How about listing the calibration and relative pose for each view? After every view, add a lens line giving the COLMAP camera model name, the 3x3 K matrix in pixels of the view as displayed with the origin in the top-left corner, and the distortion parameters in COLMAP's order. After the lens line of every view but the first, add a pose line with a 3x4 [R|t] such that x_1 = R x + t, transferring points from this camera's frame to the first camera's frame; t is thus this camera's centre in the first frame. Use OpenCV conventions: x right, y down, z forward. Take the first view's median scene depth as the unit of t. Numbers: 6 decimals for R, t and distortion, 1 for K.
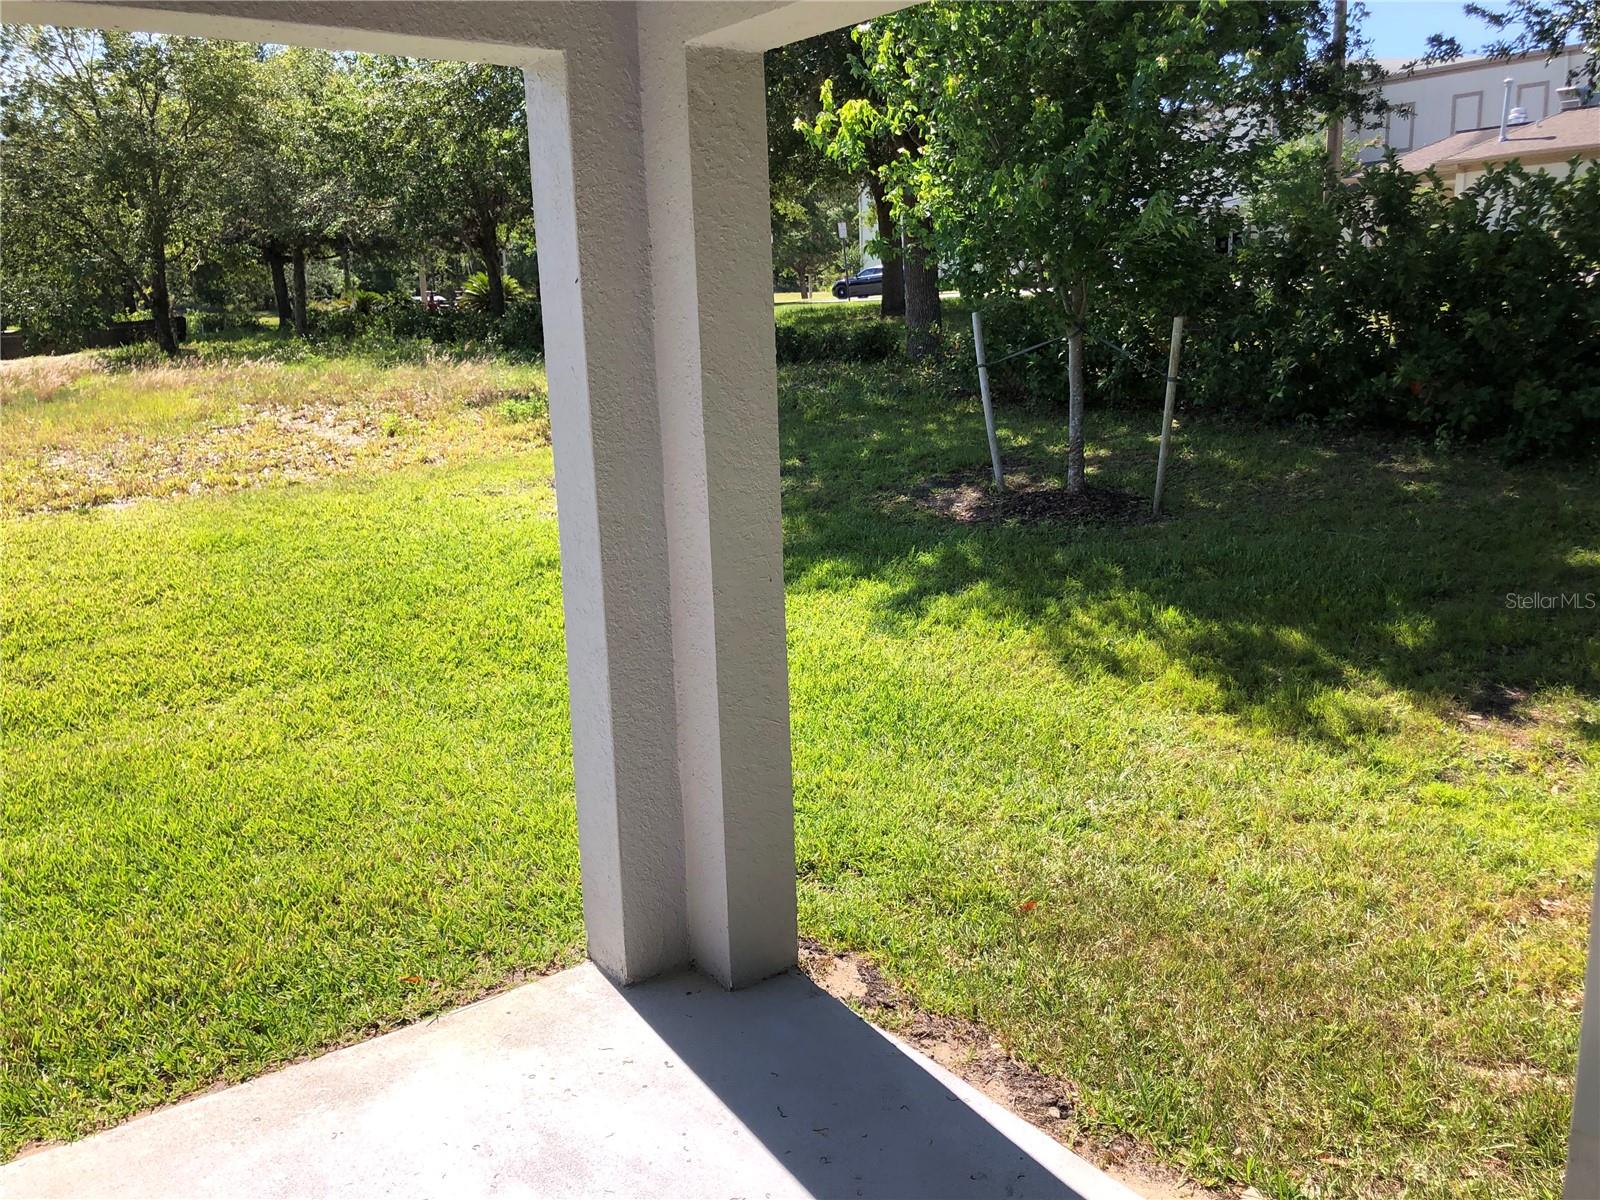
lens RADIAL K [[1327.8, 0, 801.6], [0, 1327.8, 599.7], [0, 0, 1]] dist [0.046255, -0.039879]
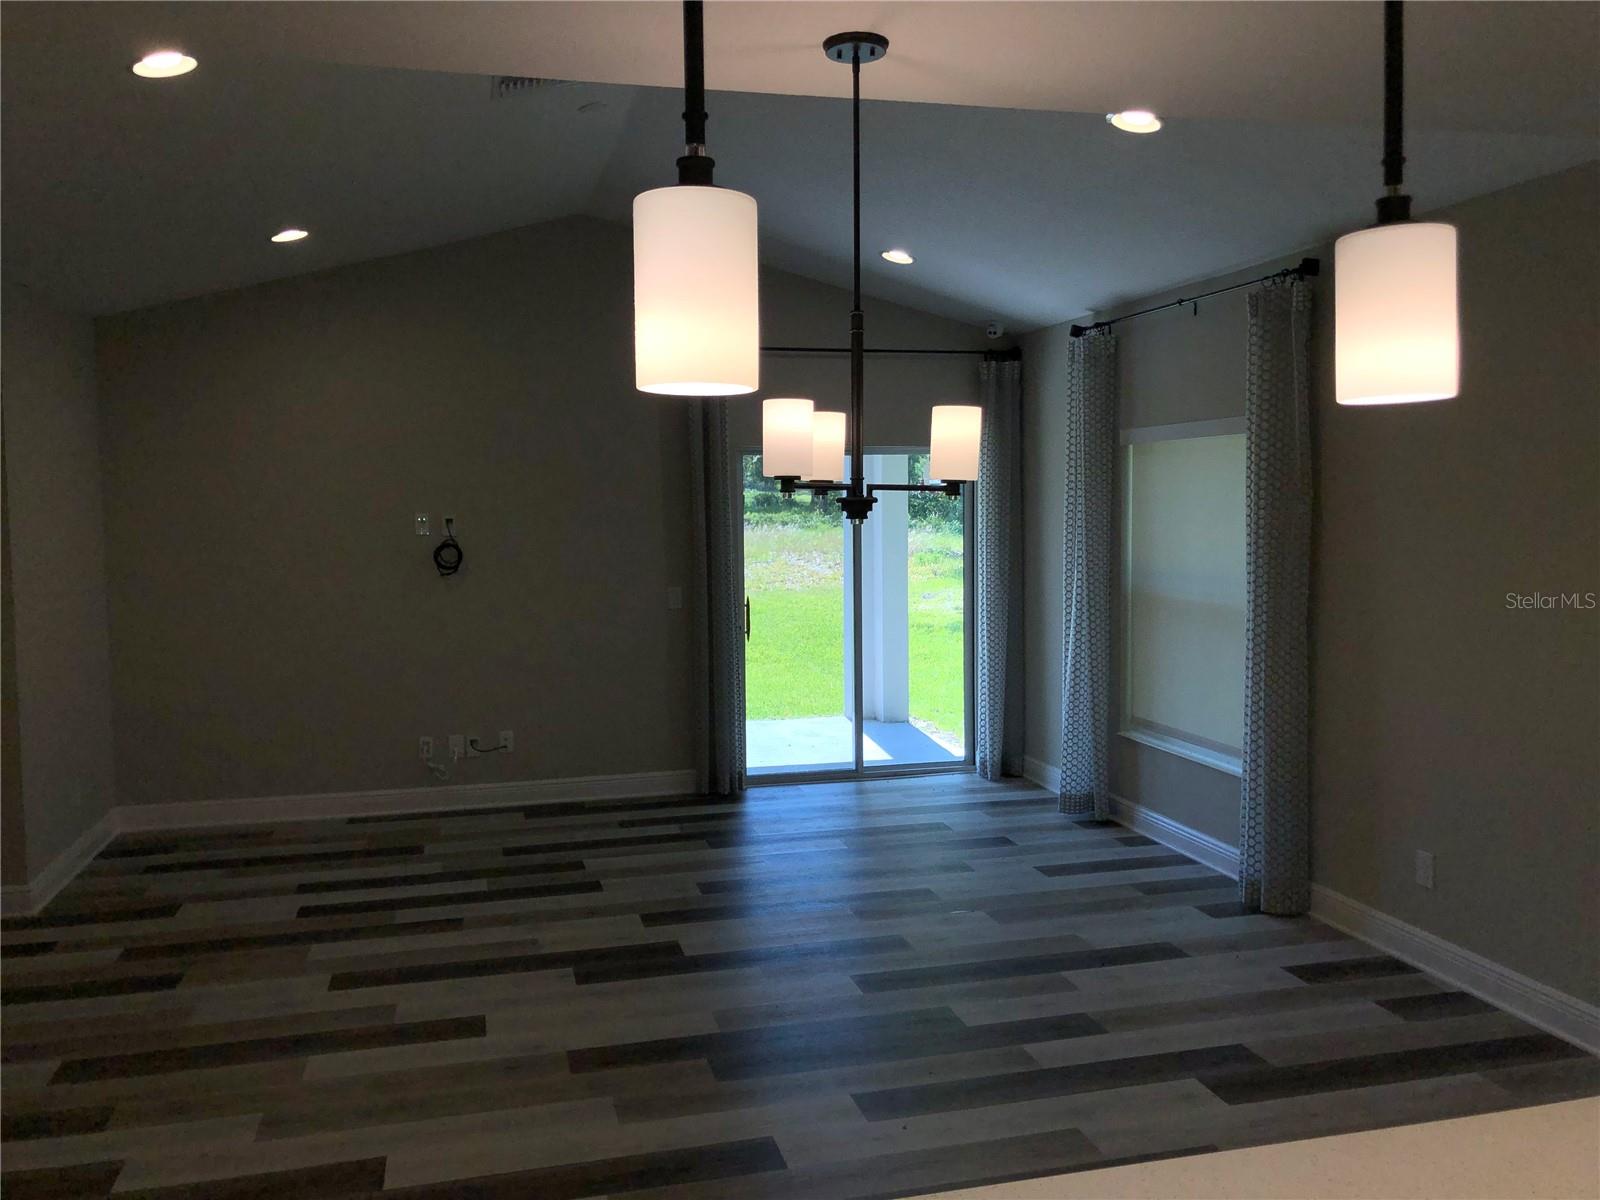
lens RADIAL K [[1327.8, 0, 800.6], [0, 1327.8, 592.4], [0, 0, 1]] dist [0.046255, -0.039879]
pose [[0.928100, 0.058644, -0.367683, 0.147718], [-0.109257, 0.986940, -0.118373, 0.063486], [0.355939, 0.150034, 0.922387, -0.327370]]
